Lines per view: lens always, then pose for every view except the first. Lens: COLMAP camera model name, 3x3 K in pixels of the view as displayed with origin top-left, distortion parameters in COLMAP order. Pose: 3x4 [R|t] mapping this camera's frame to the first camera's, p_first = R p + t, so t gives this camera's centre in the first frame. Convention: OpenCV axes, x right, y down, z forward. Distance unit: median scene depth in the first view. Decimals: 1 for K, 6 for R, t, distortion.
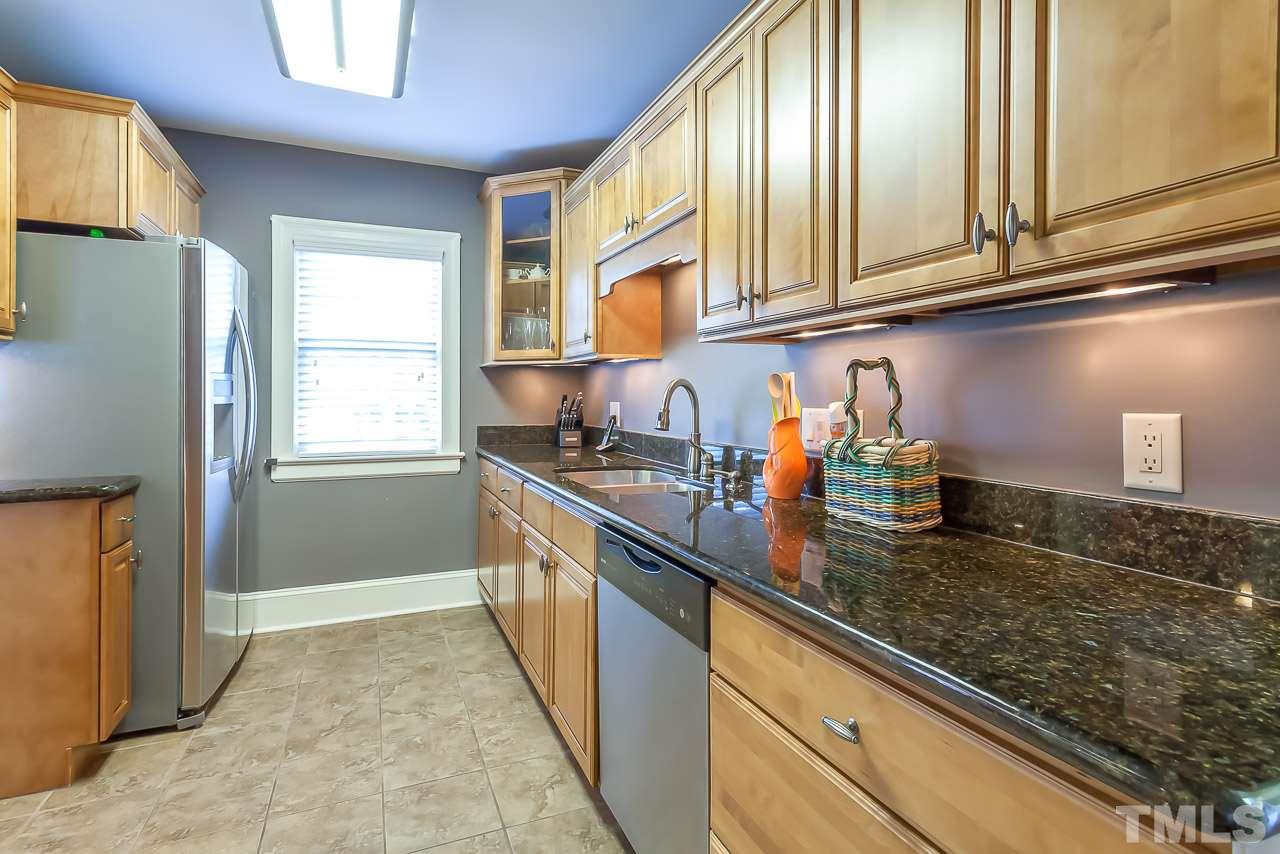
lens RADIAL K [[614.3, 0, 638.1], [0, 614.3, 398.3], [0, 0, 1]] dist [0.002157, 0.000001]
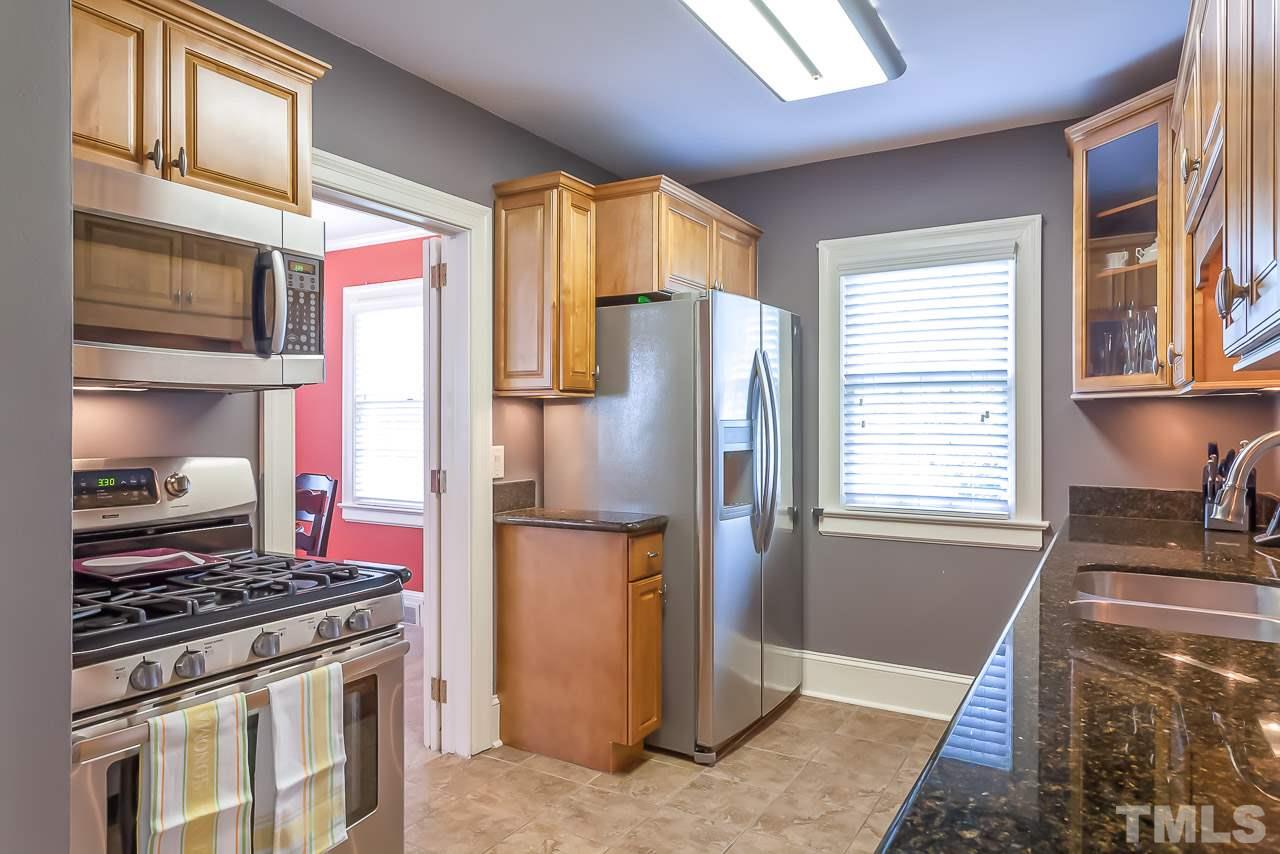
lens RADIAL K [[806.2, 0, 640.0], [0, 806.2, 427.0], [0, 0, 1]] dist [-0.003333, -0.001150]
pose [[0.582692, 0.004315, -0.812681, 0.261137], [-0.003426, 0.999990, 0.002853, -0.029693], [0.812686, 0.001122, 0.582701, 0.103267]]
